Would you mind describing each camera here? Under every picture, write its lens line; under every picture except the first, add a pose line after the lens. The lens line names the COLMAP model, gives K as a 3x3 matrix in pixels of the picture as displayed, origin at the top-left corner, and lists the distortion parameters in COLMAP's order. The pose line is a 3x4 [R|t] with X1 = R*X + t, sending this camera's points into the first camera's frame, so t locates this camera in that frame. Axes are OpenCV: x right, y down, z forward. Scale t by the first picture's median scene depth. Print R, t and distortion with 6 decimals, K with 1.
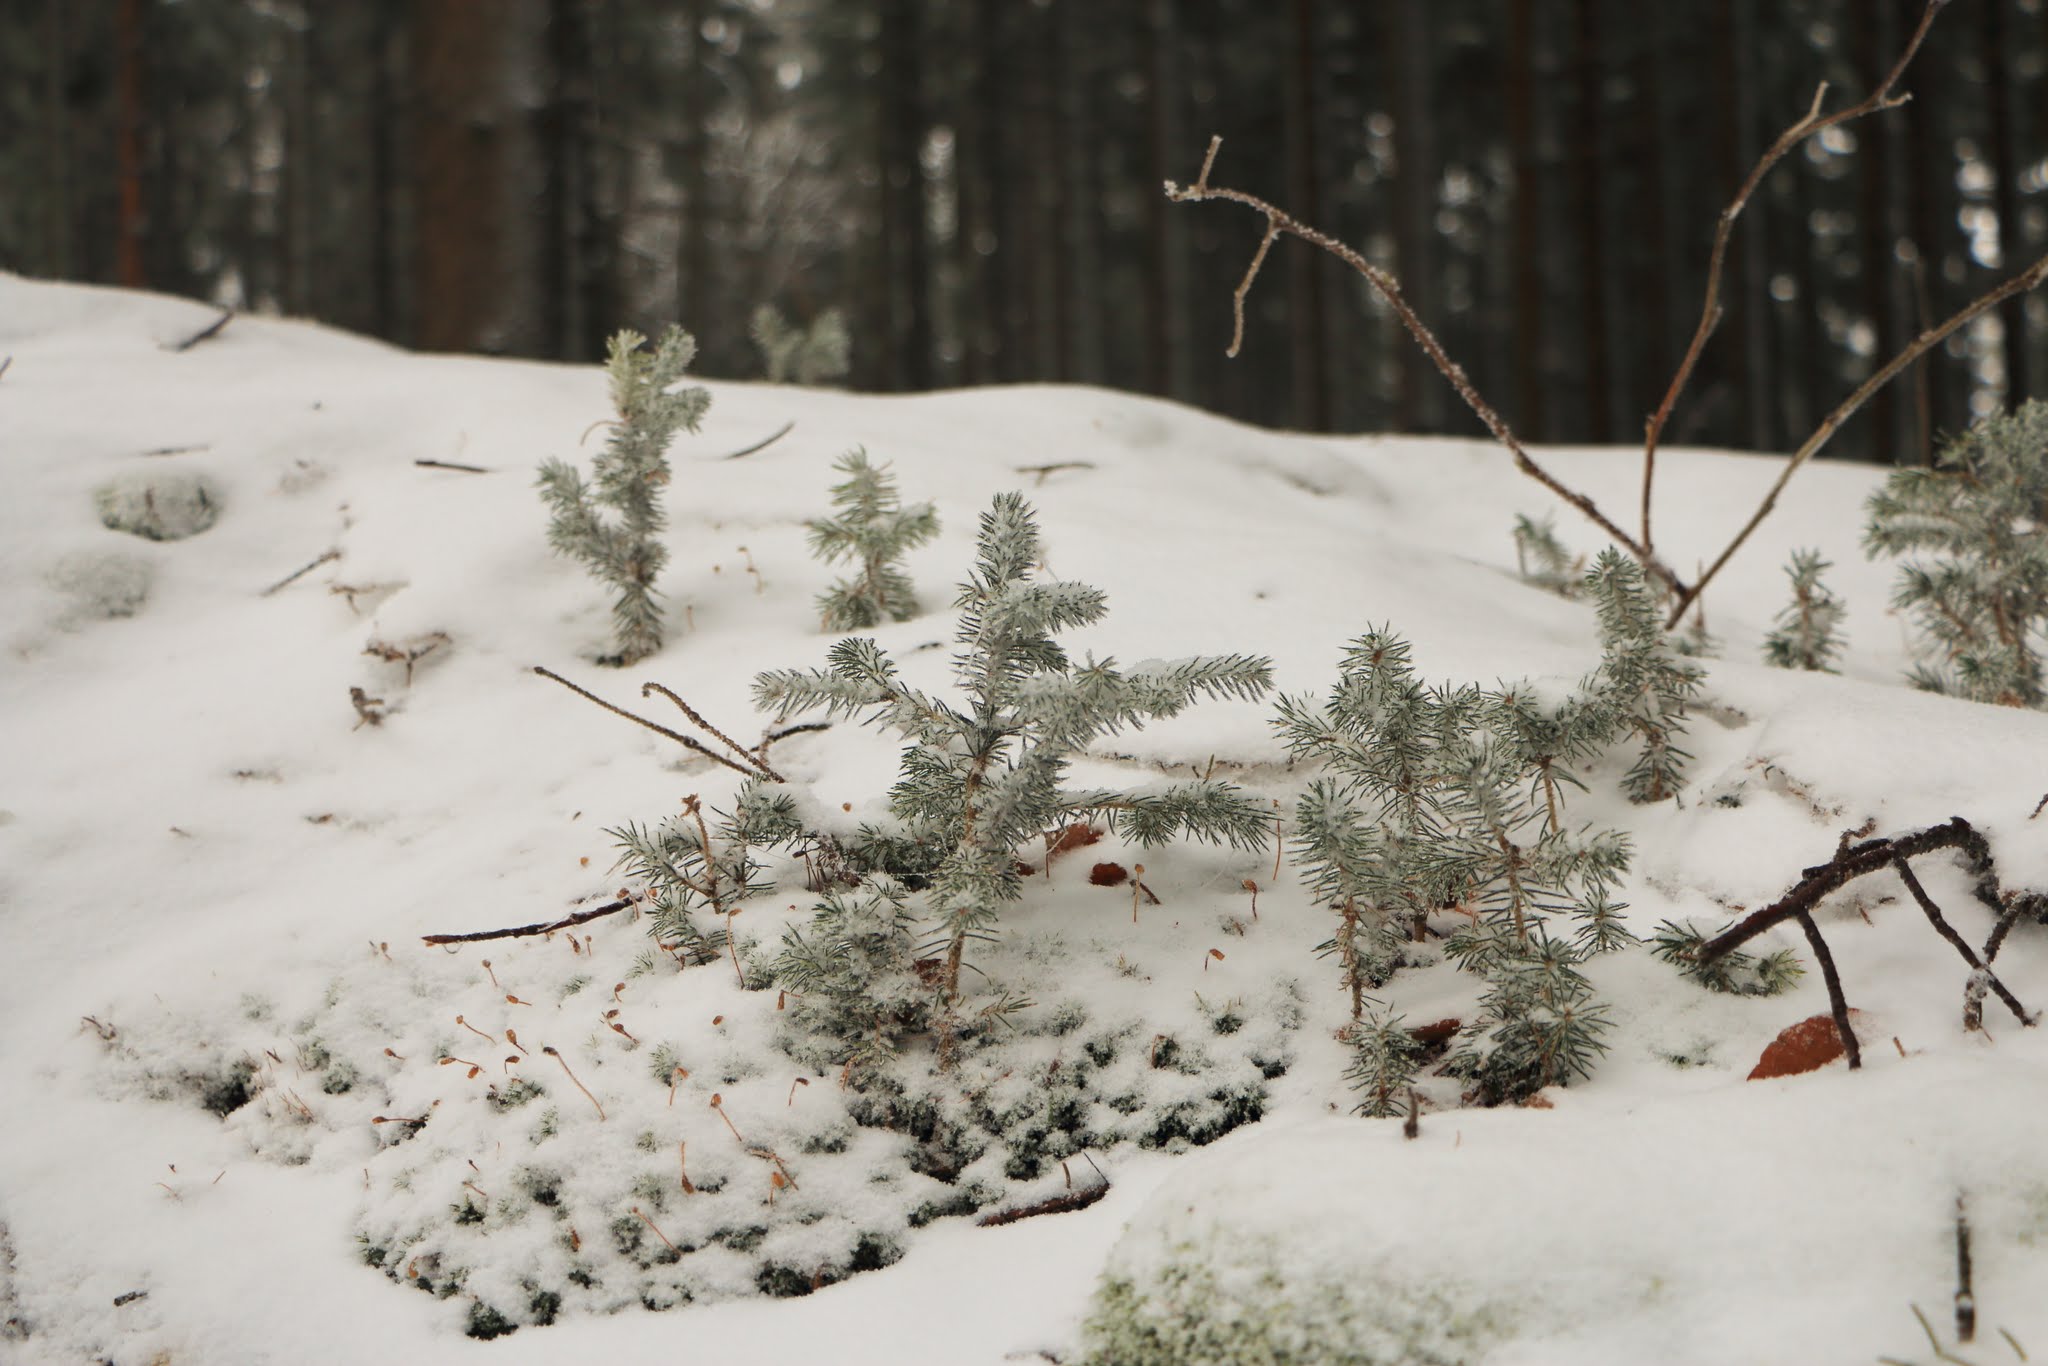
lens RADIAL K [[3161.5, 0, 1030.3], [0, 3161.5, 683.2], [0, 0, 1]] dist [0.084978, 0.000000]
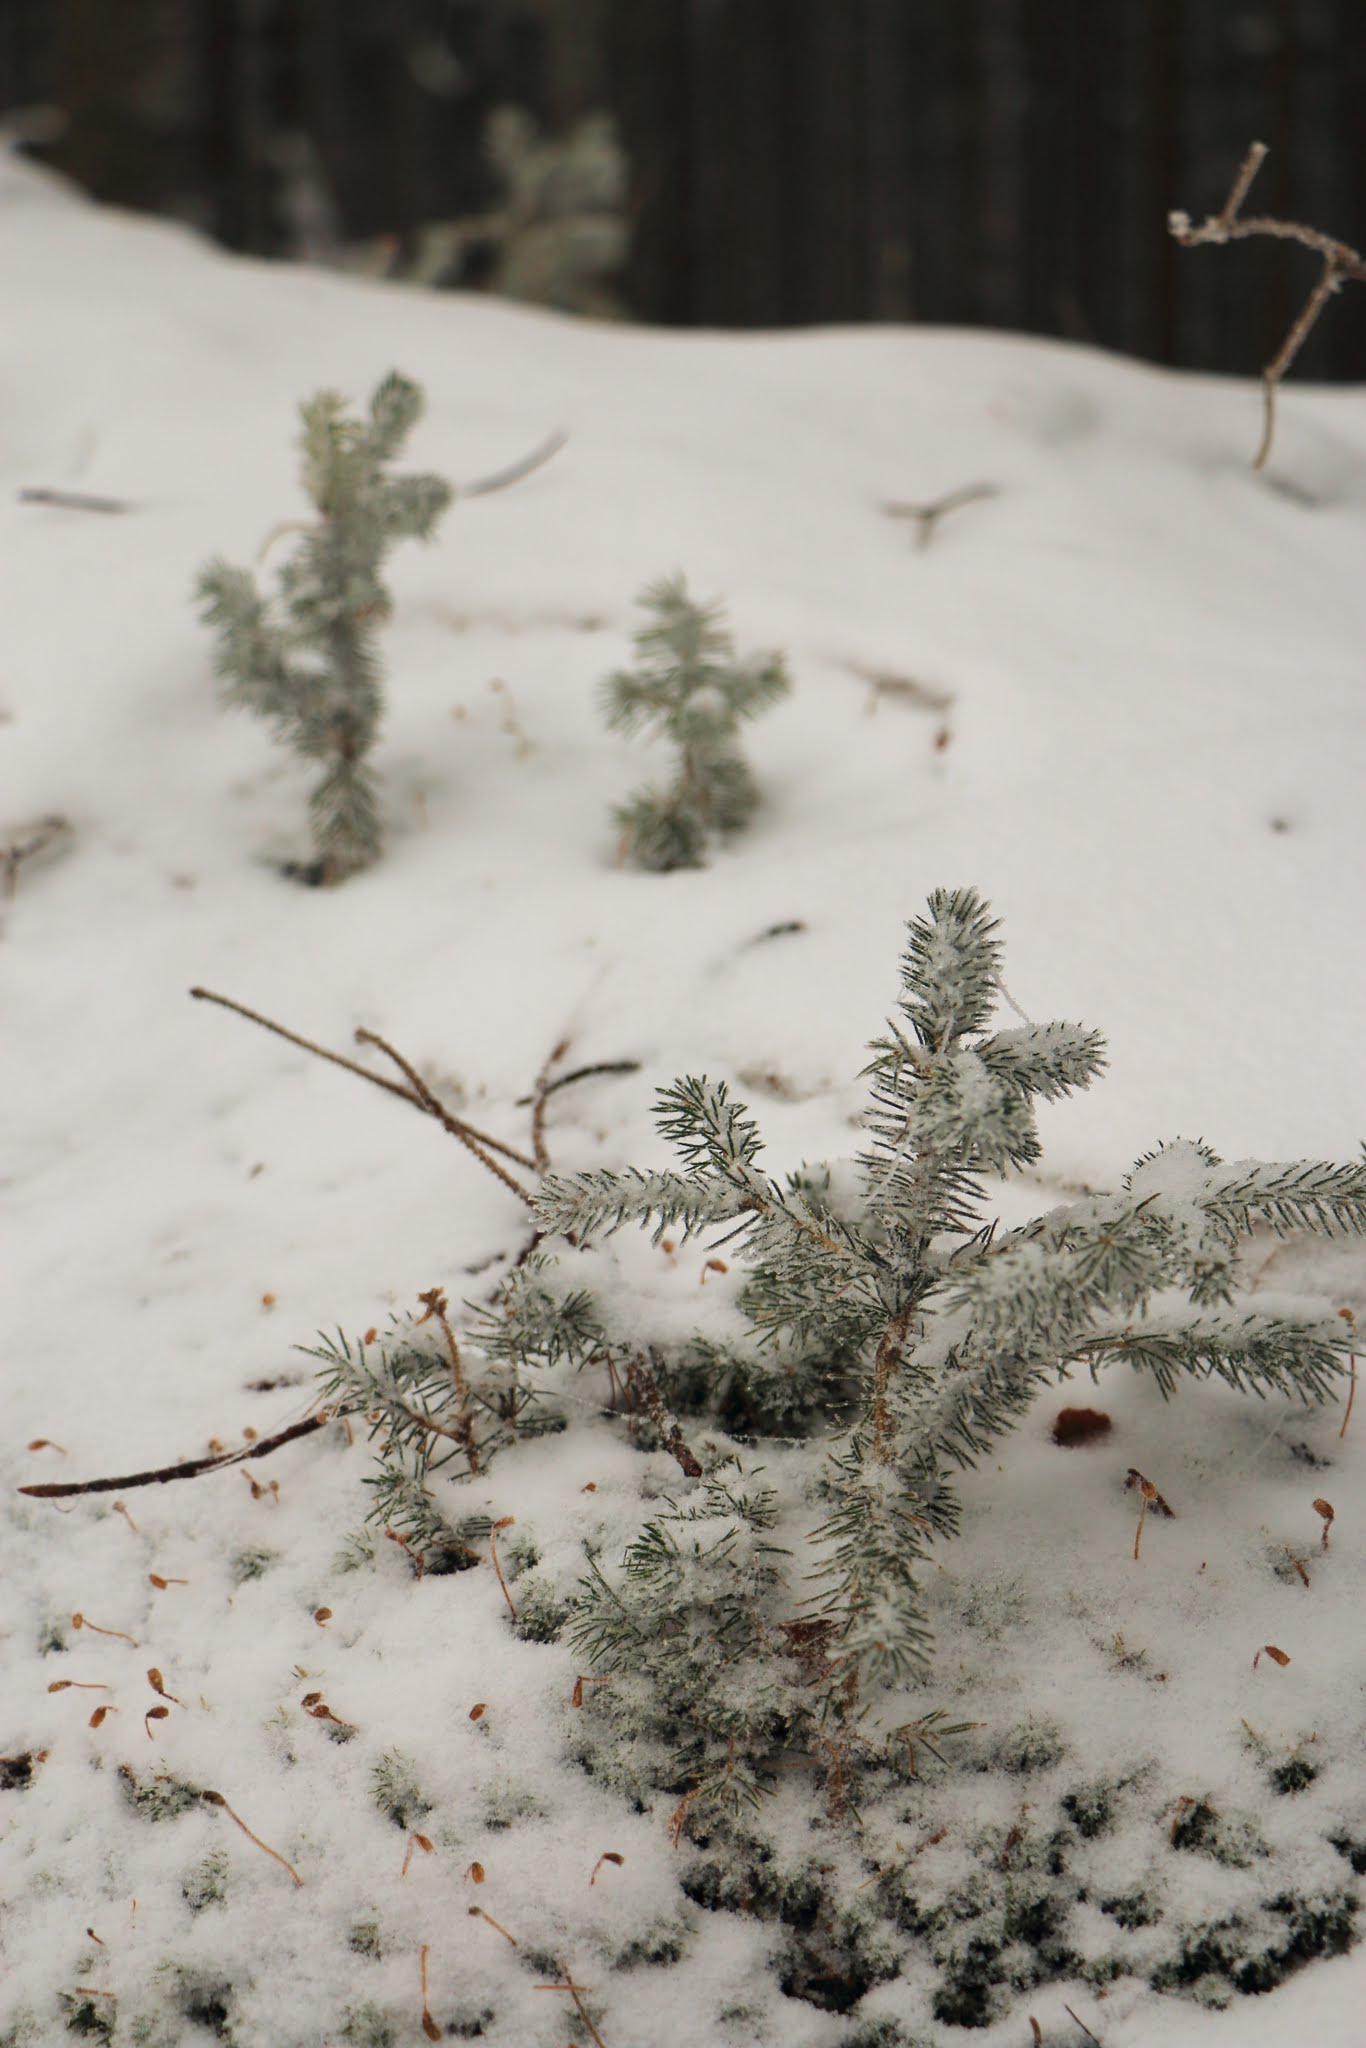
lens RADIAL K [[3749.3, 0, 678.0], [0, 3749.3, 1024.4], [0, 0, 1]] dist [0.133305, 0.000000]
pose [[0.999388, 0.019814, -0.028815, -0.037776], [-0.014554, 0.984911, 0.172449, -0.154147], [0.031797, -0.171924, 0.984597, 0.269961]]
